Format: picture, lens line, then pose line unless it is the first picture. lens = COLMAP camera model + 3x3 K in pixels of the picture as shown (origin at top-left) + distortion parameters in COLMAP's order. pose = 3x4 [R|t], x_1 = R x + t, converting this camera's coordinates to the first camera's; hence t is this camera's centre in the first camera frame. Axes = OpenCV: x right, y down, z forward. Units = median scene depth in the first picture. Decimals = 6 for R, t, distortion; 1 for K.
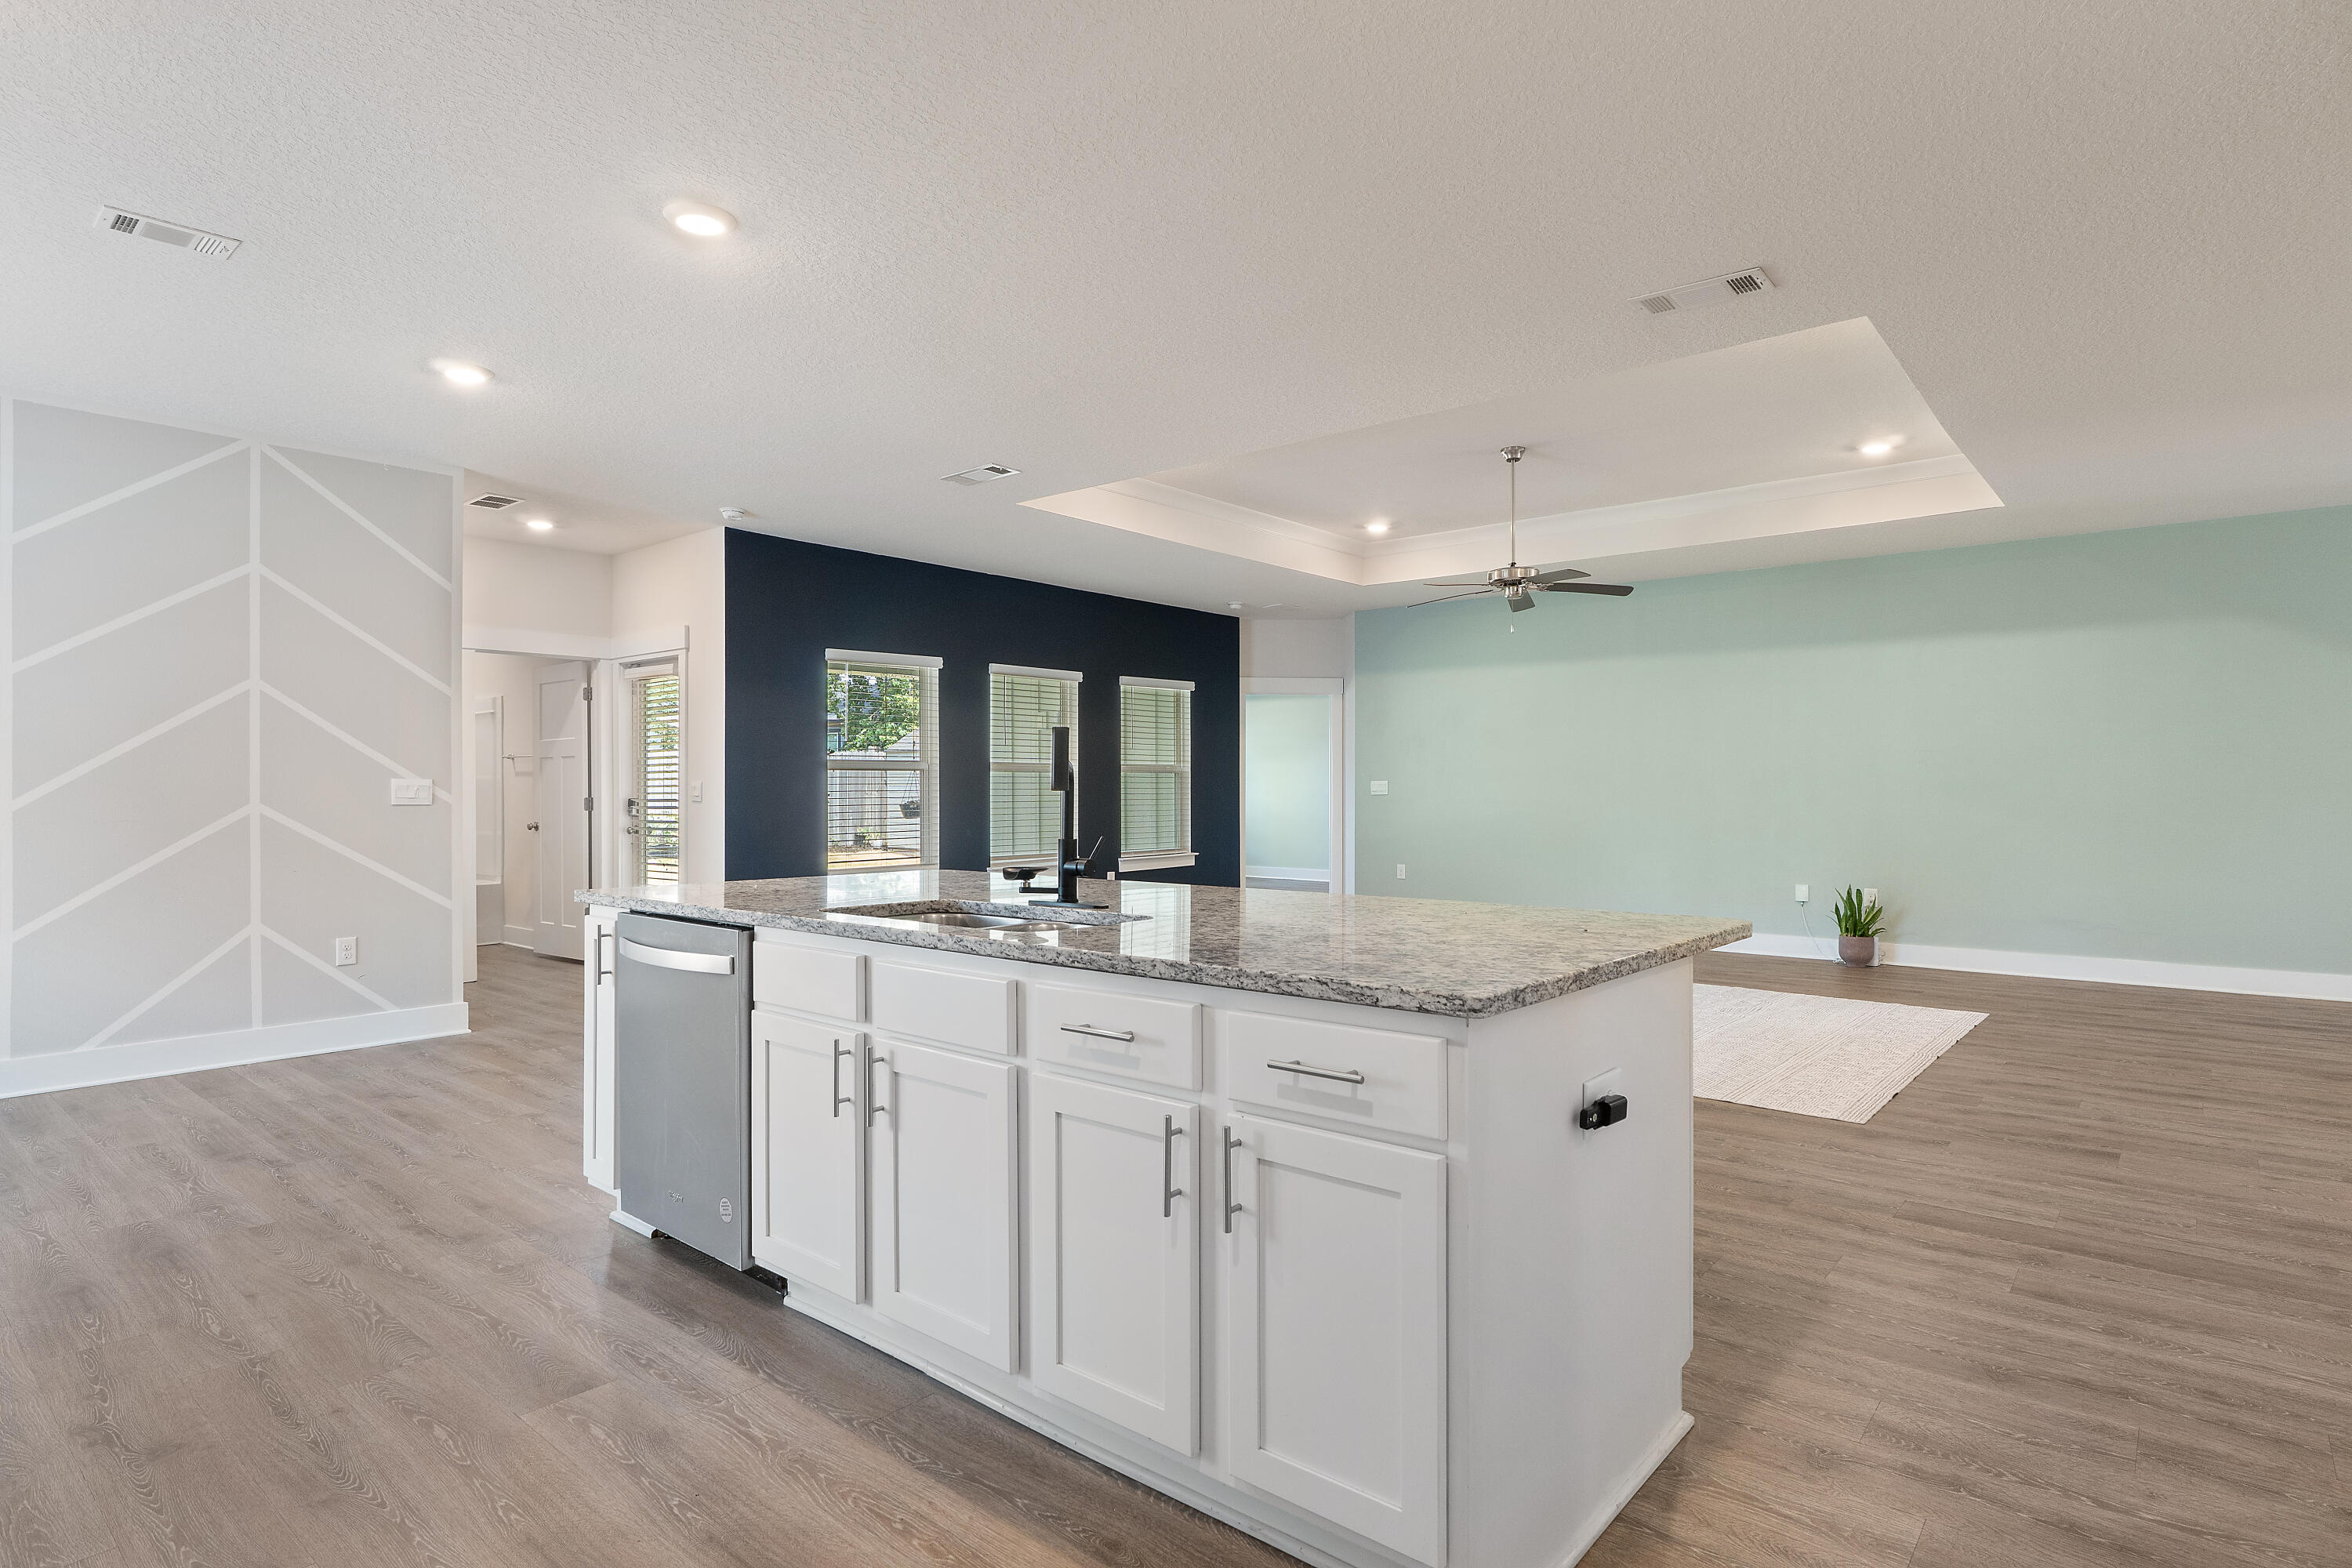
lens RADIAL K [[1207.9, 0, 1178.2], [0, 1207.9, 785.6], [0, 0, 1]] dist [-0.003780, -0.002768]
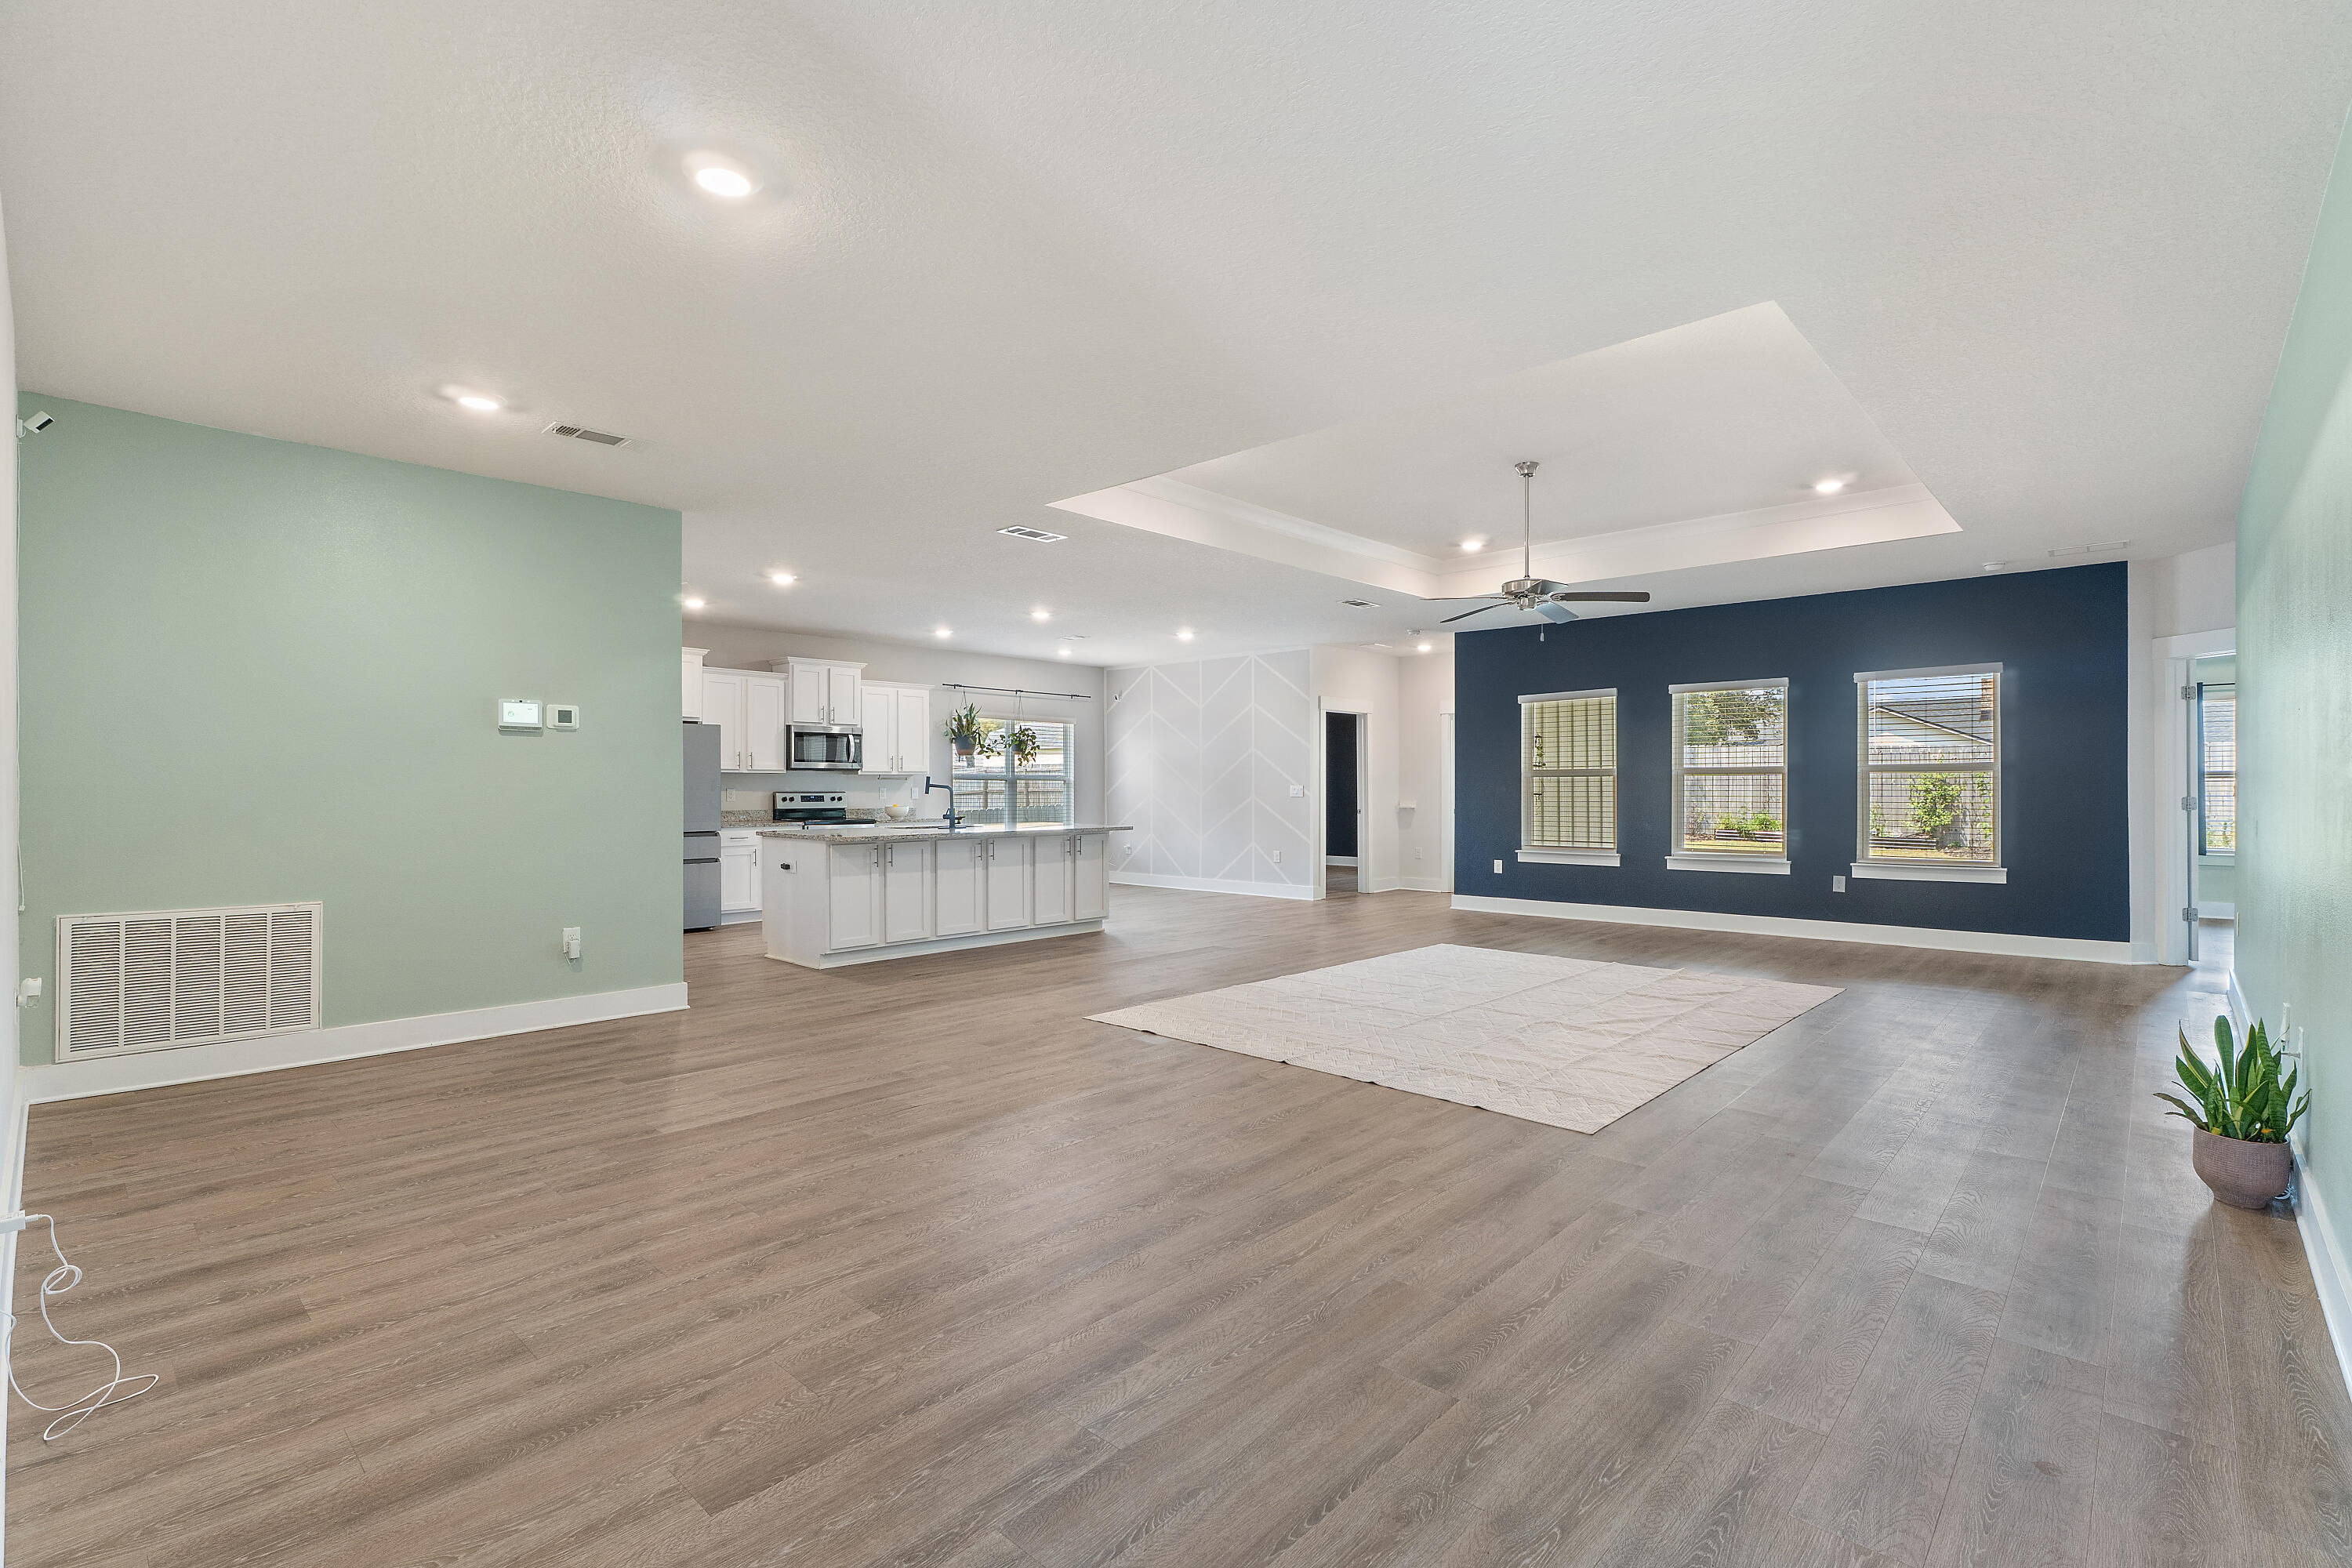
lens RADIAL K [[1064.8, 0, 1180.7], [0, 1064.8, 782.3], [0, 0, 1]] dist [-0.008614, -0.000538]
pose [[-0.051611, -0.000854, -0.998667, 1.755222], [0.005247, 0.999986, -0.001126, -0.012437], [0.998653, -0.005298, -0.051605, 1.107460]]
